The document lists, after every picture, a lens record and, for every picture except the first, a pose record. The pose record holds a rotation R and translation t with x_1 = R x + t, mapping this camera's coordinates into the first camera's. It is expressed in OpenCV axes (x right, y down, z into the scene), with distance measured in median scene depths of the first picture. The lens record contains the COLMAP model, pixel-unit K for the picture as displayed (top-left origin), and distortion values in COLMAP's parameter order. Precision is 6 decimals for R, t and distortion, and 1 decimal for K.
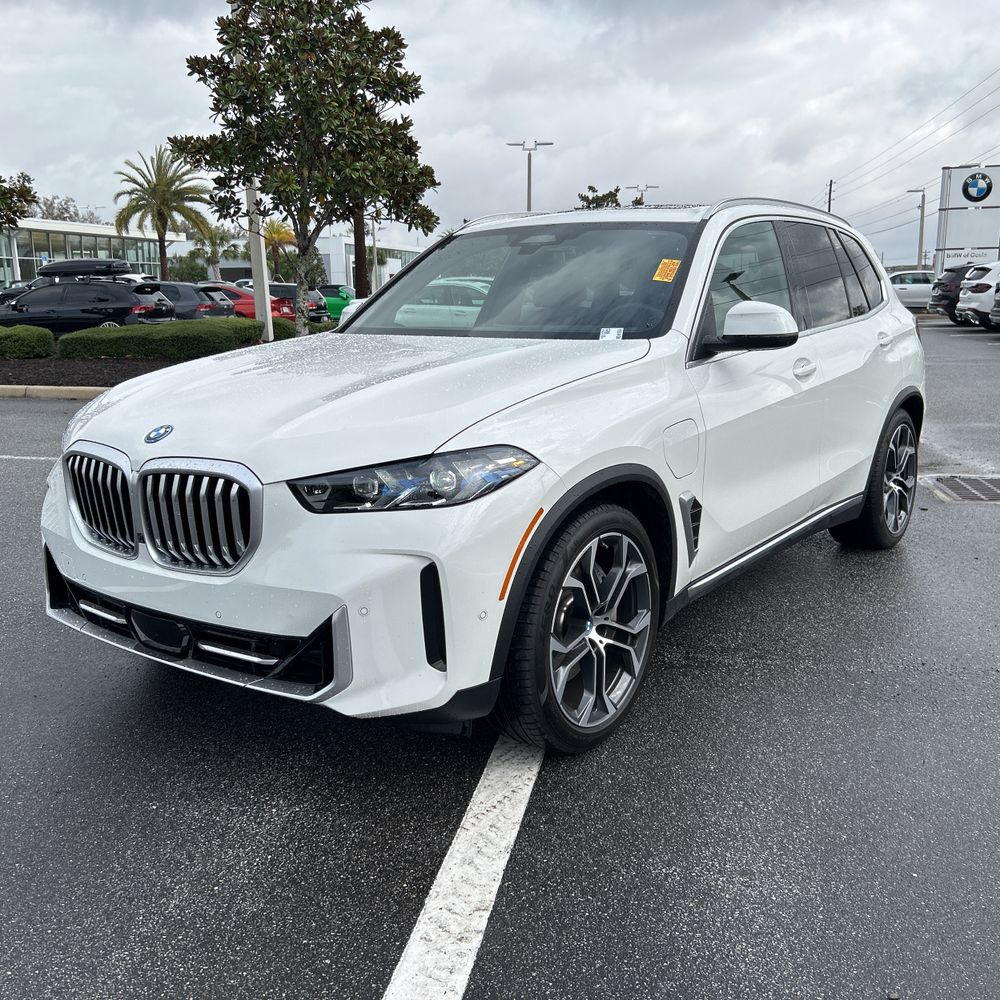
lens RADIAL K [[1032.5, 0, 523.9], [0, 1032.5, 475.7], [0, 0, 1]] dist [0.017111, -0.013731]
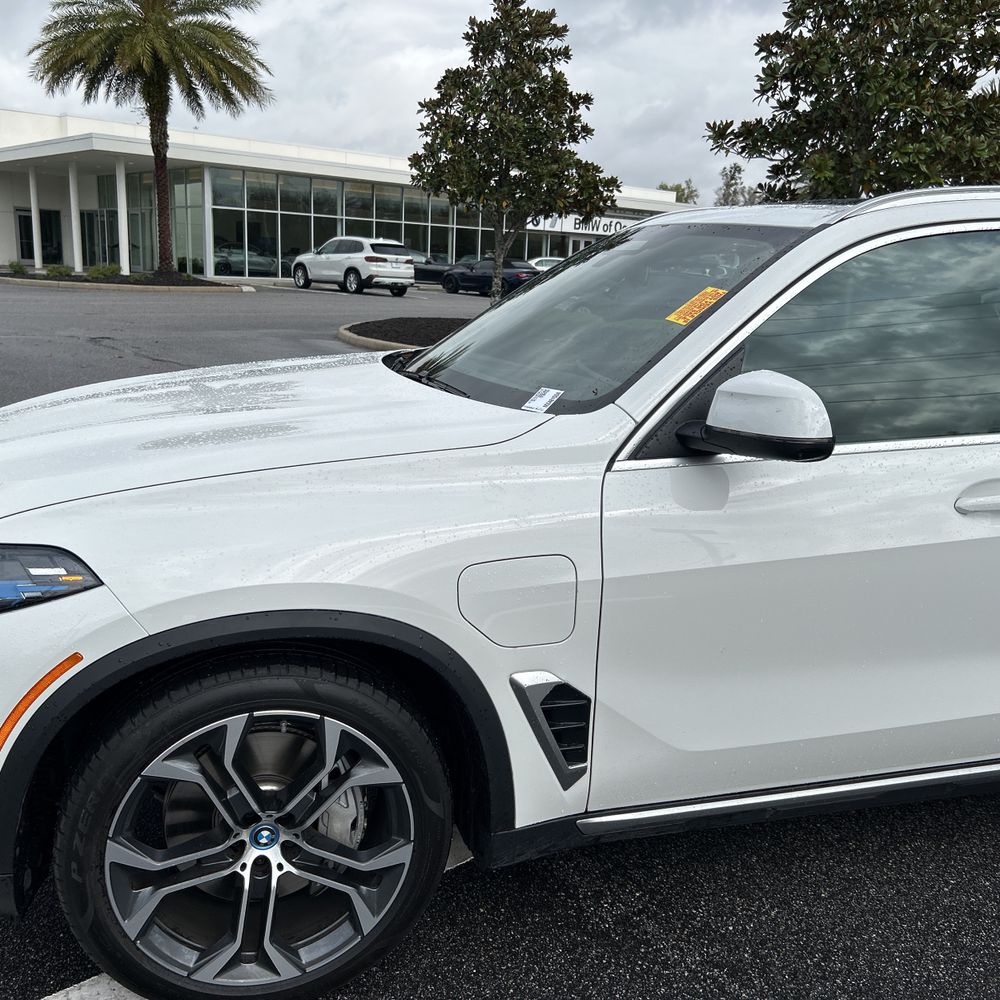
lens RADIAL K [[1029.6, 0, 515.3], [0, 1029.6, 496.6], [0, 0, 1]] dist [0.027763, -0.022168]
pose [[0.789035, 0.181495, -0.586927, 0.489375], [-0.165117, 0.982863, 0.081955, -0.134978], [0.591744, 0.032247, 0.805481, 0.507048]]
